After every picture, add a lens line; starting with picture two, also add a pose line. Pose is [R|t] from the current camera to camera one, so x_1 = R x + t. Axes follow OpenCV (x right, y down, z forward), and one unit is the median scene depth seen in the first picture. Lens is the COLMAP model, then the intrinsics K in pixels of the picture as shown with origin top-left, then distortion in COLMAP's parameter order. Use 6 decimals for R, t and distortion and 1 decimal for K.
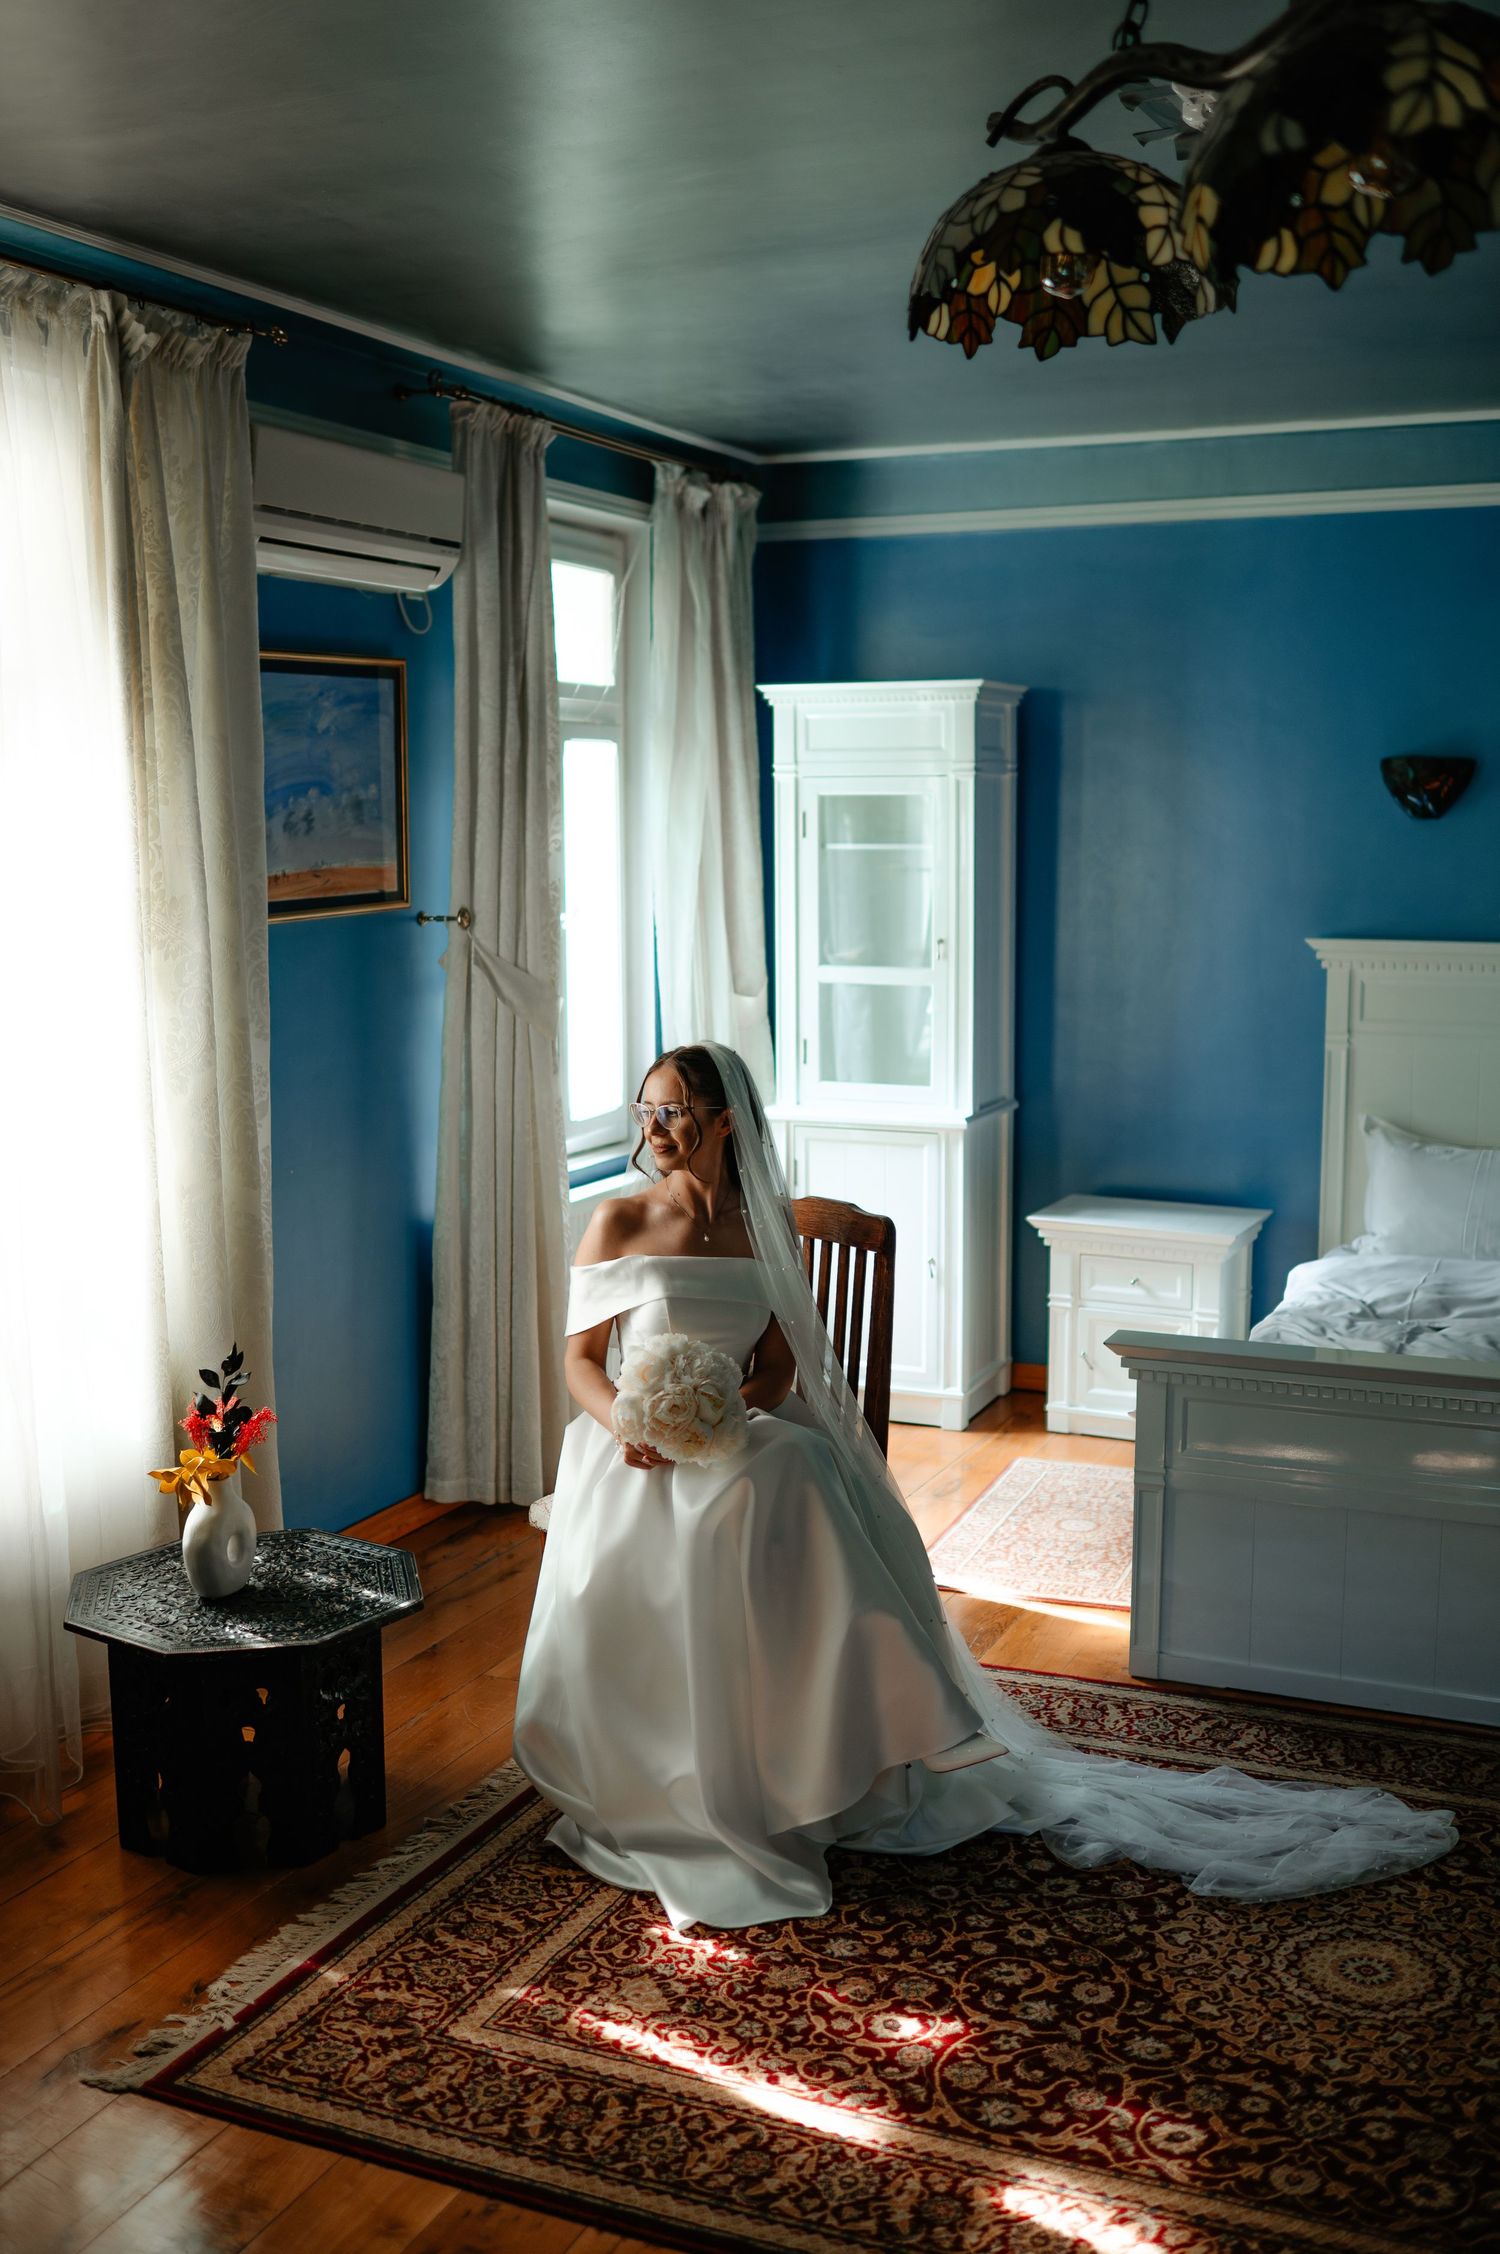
lens RADIAL K [[2321.3, 0, 762.2], [0, 2321.3, 1087.6], [0, 0, 1]] dist [-0.109400, 0.116368]
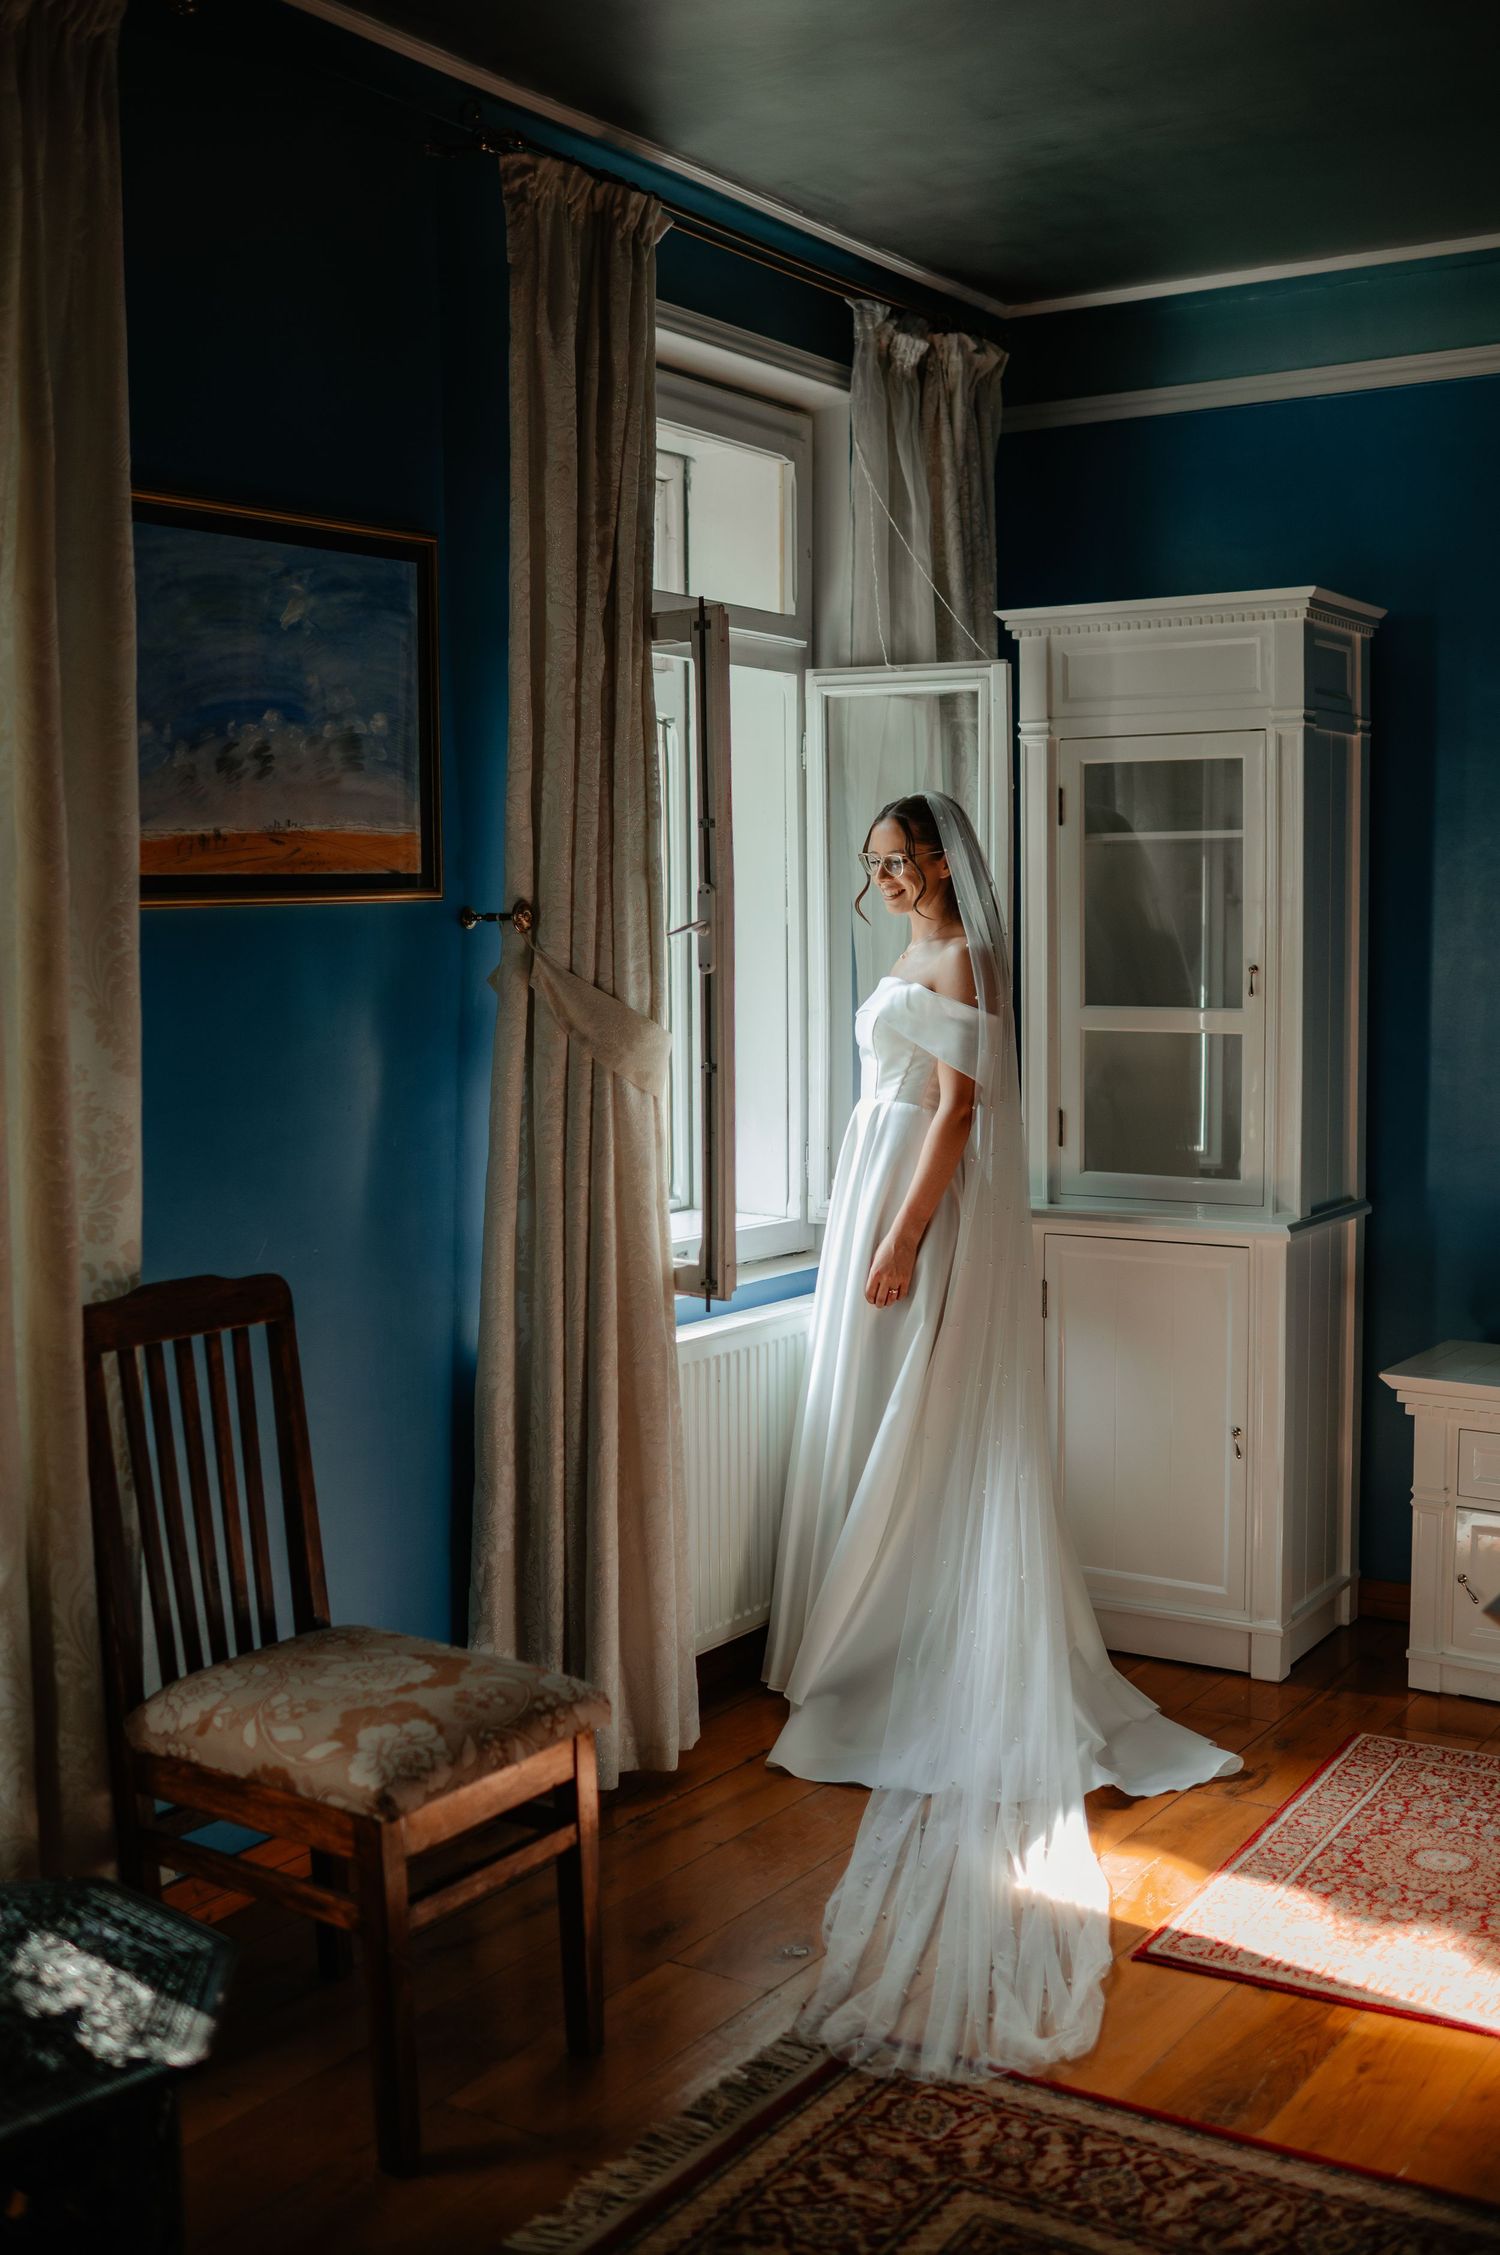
lens RADIAL K [[2322.3, 0, 762.2], [0, 2322.3, 1088.1], [0, 0, 1]] dist [-0.109400, 0.116368]
pose [[0.985771, 0.009563, -0.167821, 0.052157], [-0.018011, 0.998642, -0.048888, 0.008856], [0.167126, 0.051215, 0.984605, 0.324685]]
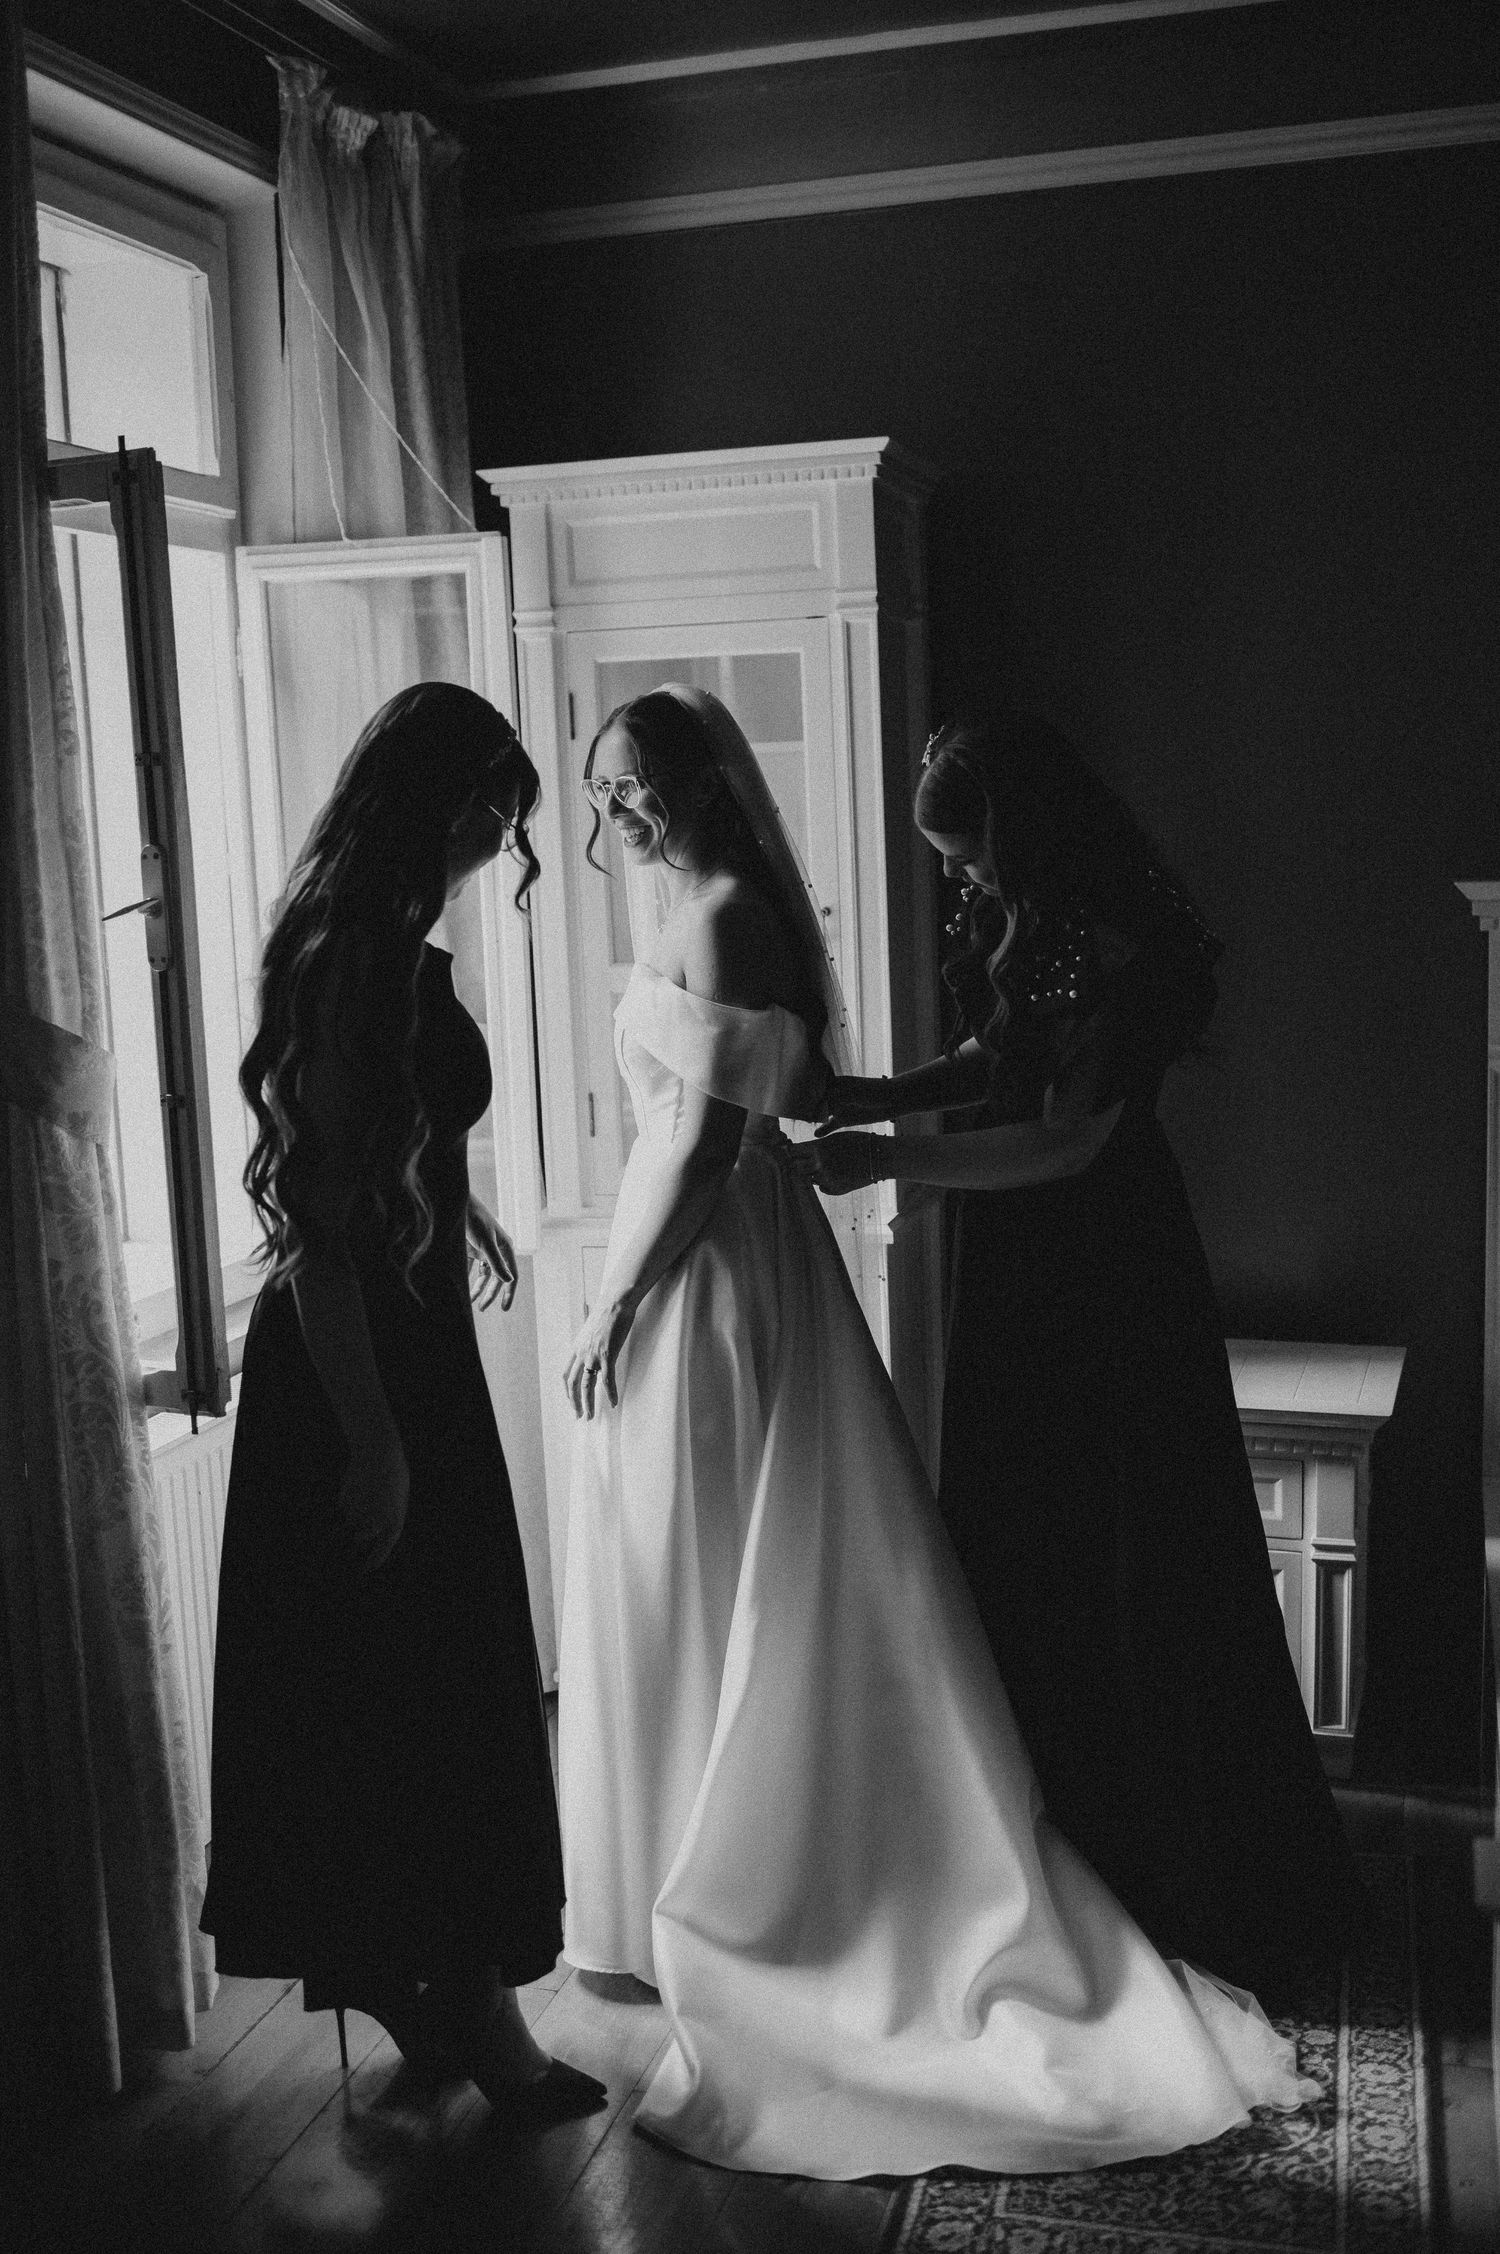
lens RADIAL K [[2253.7, 0, 776.1], [0, 2253.7, 1085.1], [0, 0, 1]] dist [-0.074709, 0.022976]
pose [[0.991132, -0.051357, 0.122555, -0.005037], [0.050925, 0.998680, 0.006653, -0.027560], [-0.122734, -0.000353, 0.992439, 0.494084]]
